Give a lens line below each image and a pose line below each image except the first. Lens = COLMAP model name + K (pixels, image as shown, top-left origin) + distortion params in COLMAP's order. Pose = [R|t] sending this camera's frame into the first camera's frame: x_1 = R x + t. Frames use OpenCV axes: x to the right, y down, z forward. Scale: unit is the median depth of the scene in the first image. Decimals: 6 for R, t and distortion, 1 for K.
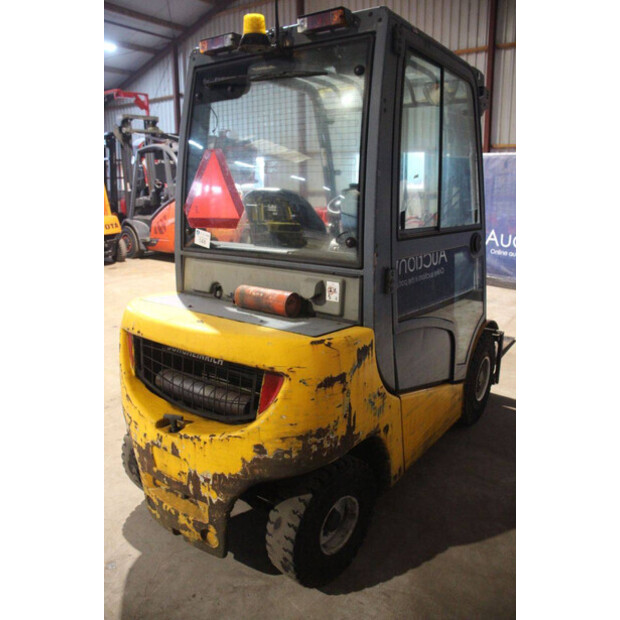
lens RADIAL K [[507.2, 0, 309.7], [0, 507.2, 305.7], [0, 0, 1]] dist [-0.141487, 0.083937]
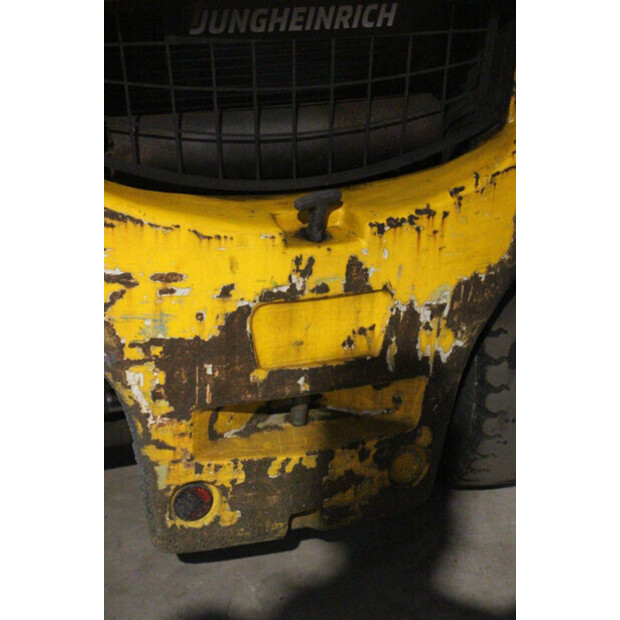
lens RADIAL K [[1233.1, 0, 307.8], [0, 1233.1, 314.1], [0, 0, 1]] dist [0.257471, 0.000000]
pose [[0.536194, -0.322653, 0.779995, -1.041173], [0.160824, 0.946183, 0.280843, 0.045601], [-0.828633, -0.025145, 0.559228, 0.498341]]
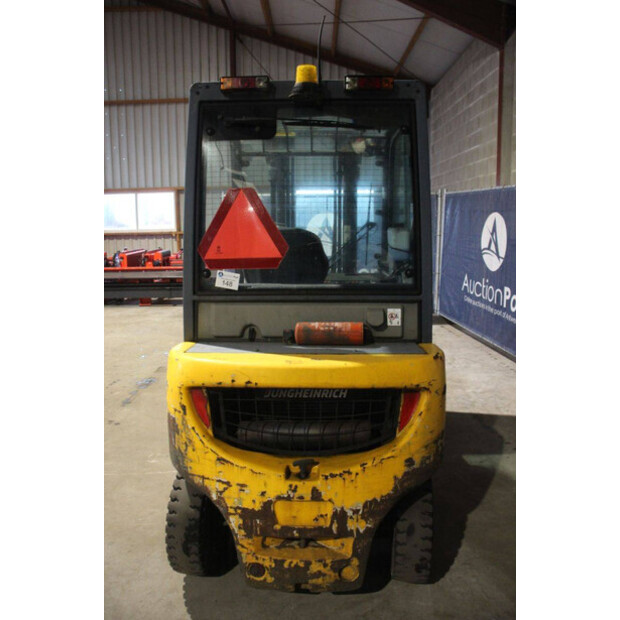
lens RADIAL K [[507.2, 0, 312.1], [0, 507.2, 307.8], [0, 0, 1]] dist [-0.141487, 0.083937]
pose [[0.824136, -0.092912, 0.558720, -0.784200], [0.135206, 0.990207, -0.034769, -0.035875], [-0.550018, 0.104196, 0.828627, 0.164372]]
